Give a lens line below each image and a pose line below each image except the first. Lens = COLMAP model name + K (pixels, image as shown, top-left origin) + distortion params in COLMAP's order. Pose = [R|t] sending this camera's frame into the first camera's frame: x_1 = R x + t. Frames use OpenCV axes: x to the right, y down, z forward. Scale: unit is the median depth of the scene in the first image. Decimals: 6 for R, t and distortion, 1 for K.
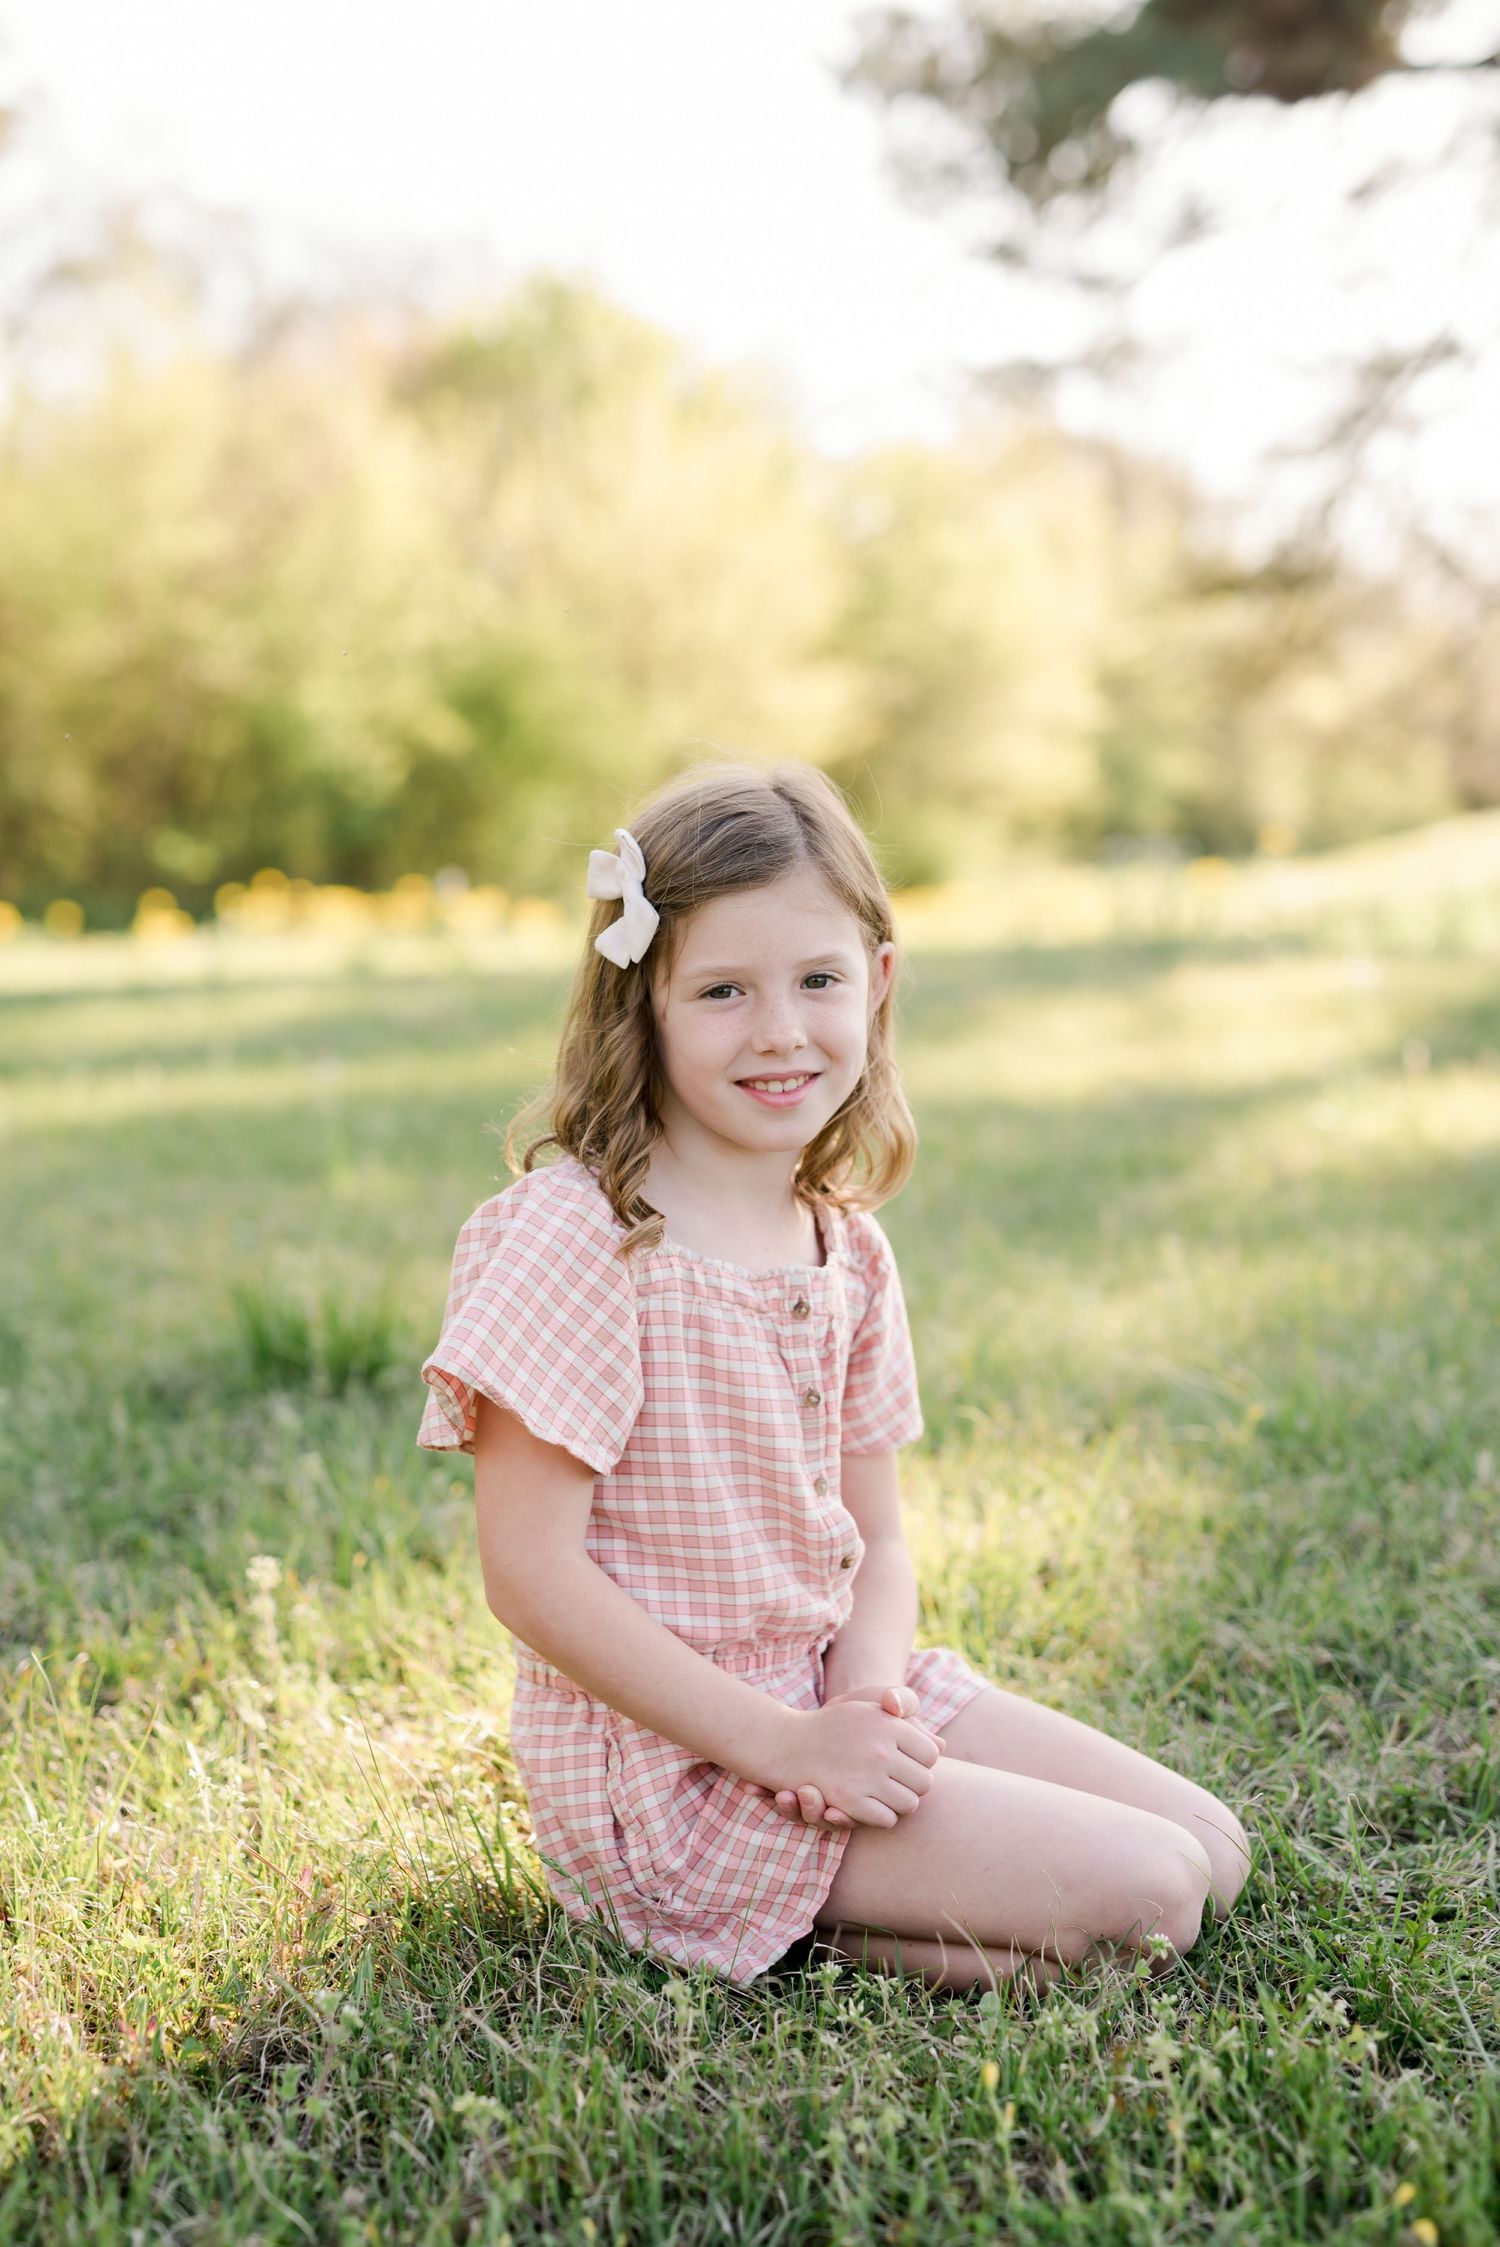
lens RADIAL K [[3182.7, 0, 750.0], [0, 3182.7, 1123.5], [0, 0, 1]] dist [0.022669, -0.014148]
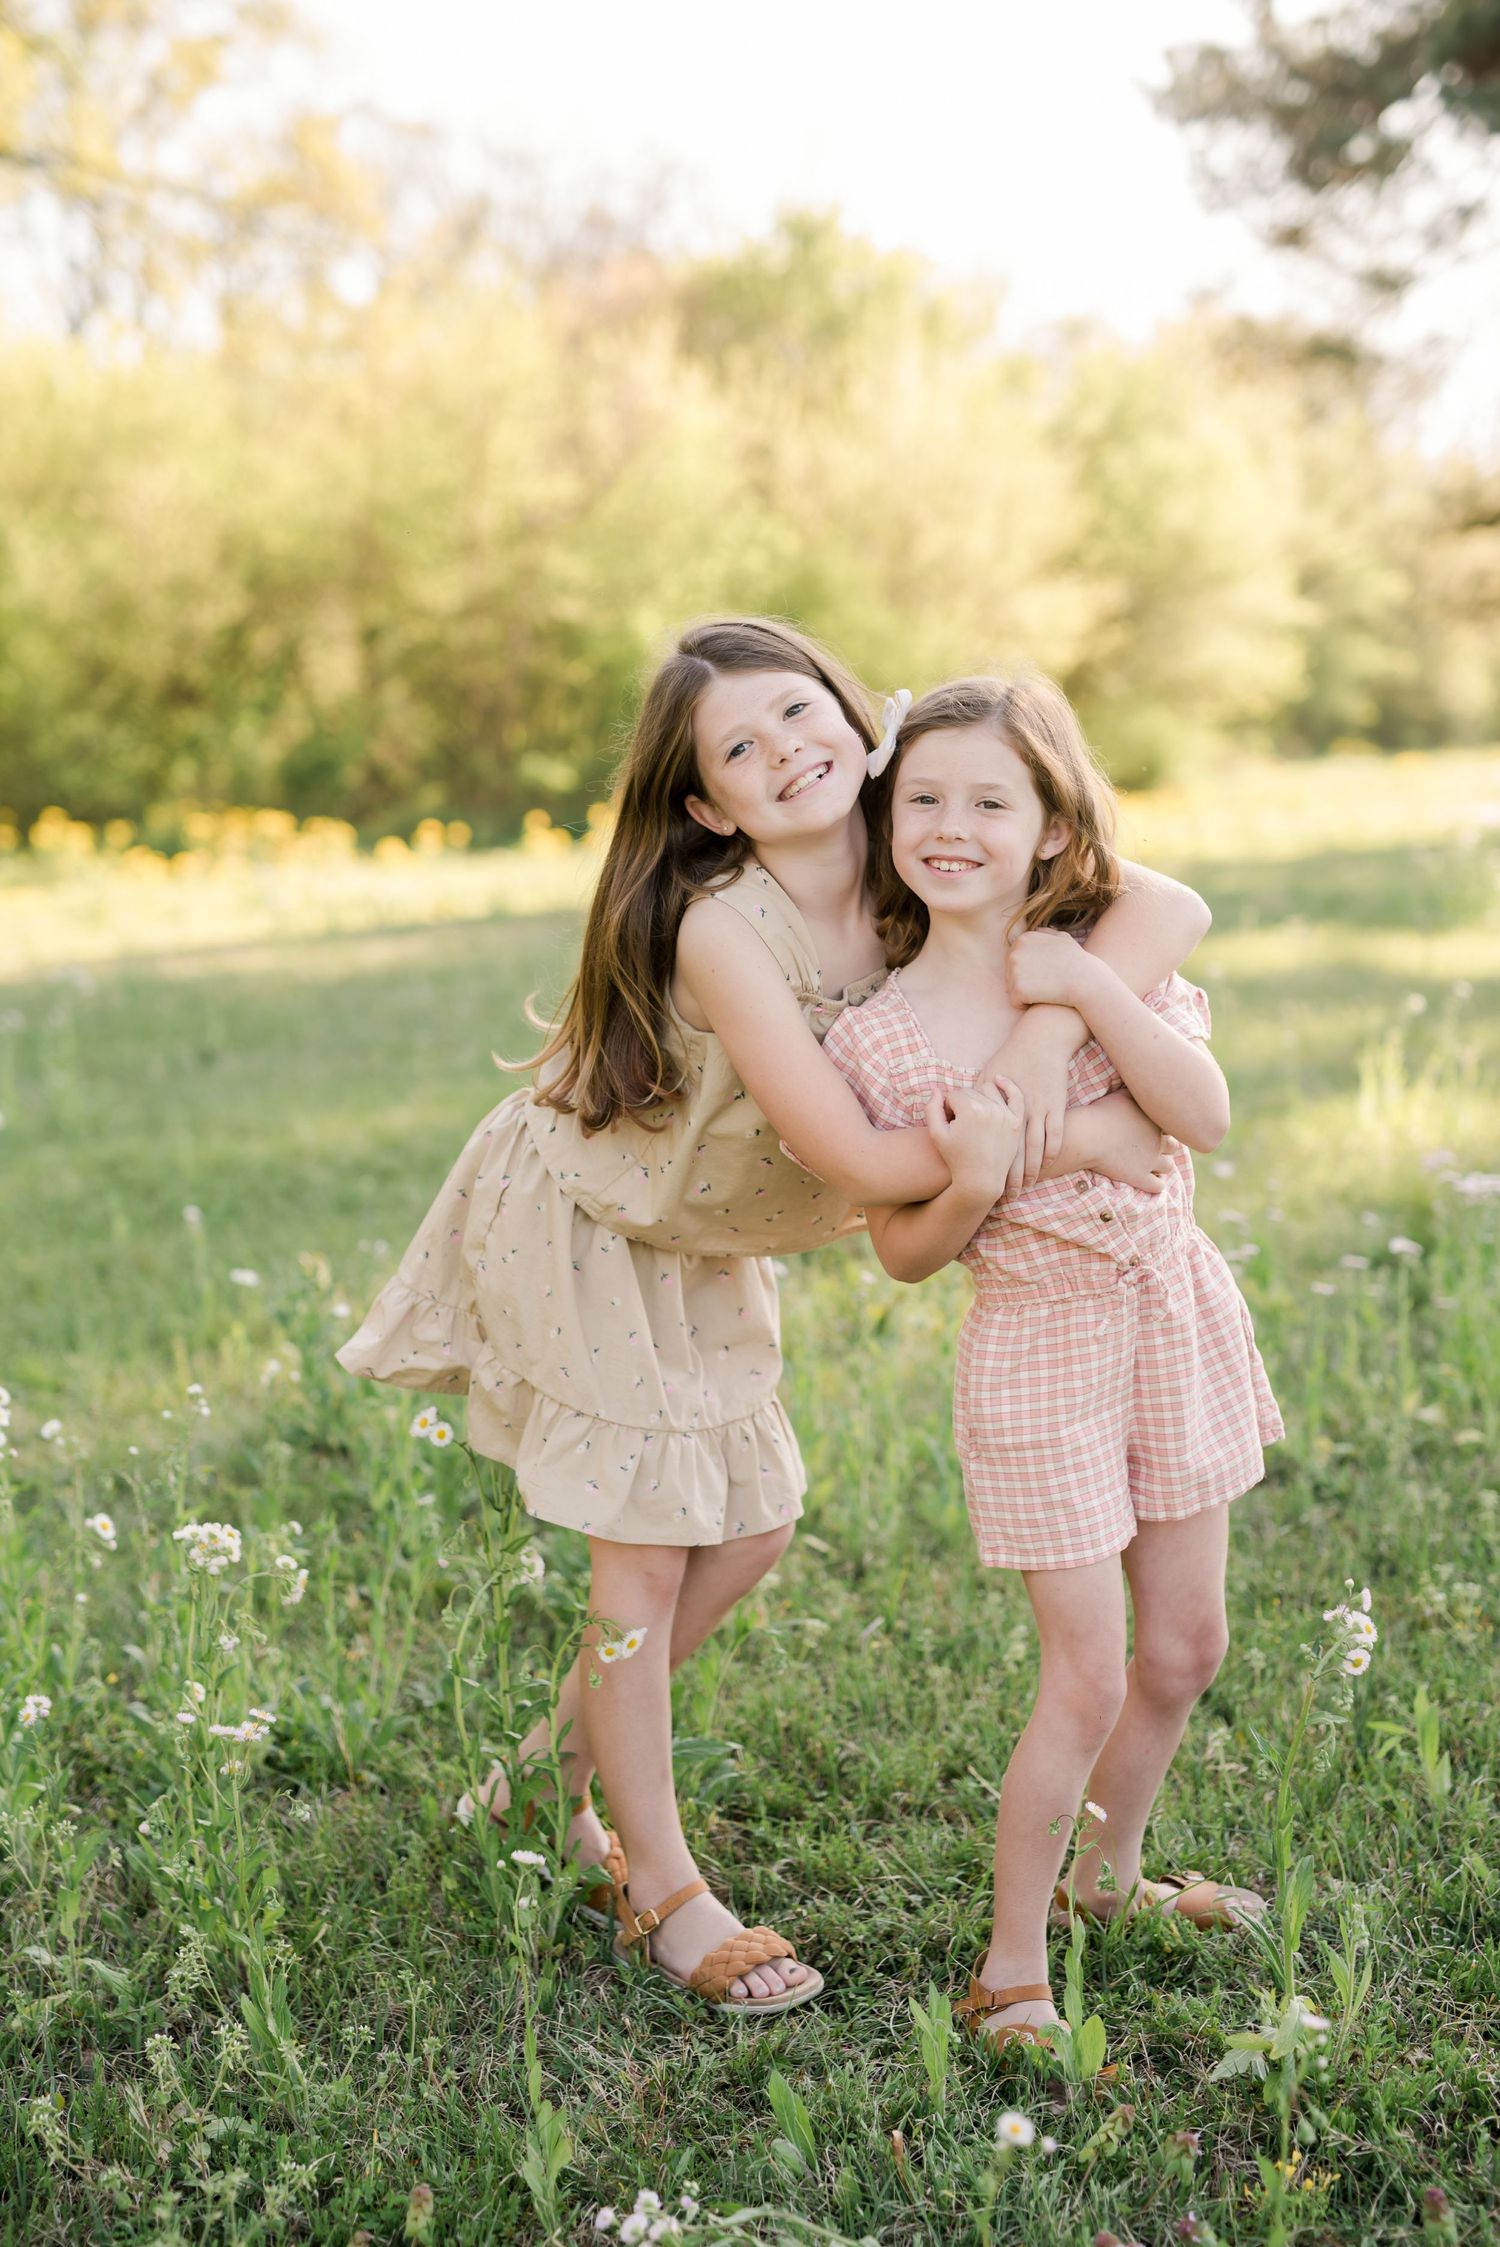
lens RADIAL K [[3233.4, 0, 750.0], [0, 3233.4, 1123.5], [0, 0, 1]] dist [0.007733, 0.027792]
pose [[0.998726, -0.013558, -0.048603, -0.035396], [0.015059, 0.999416, 0.030669, 0.004636], [0.048159, -0.031362, 0.998347, -0.105980]]
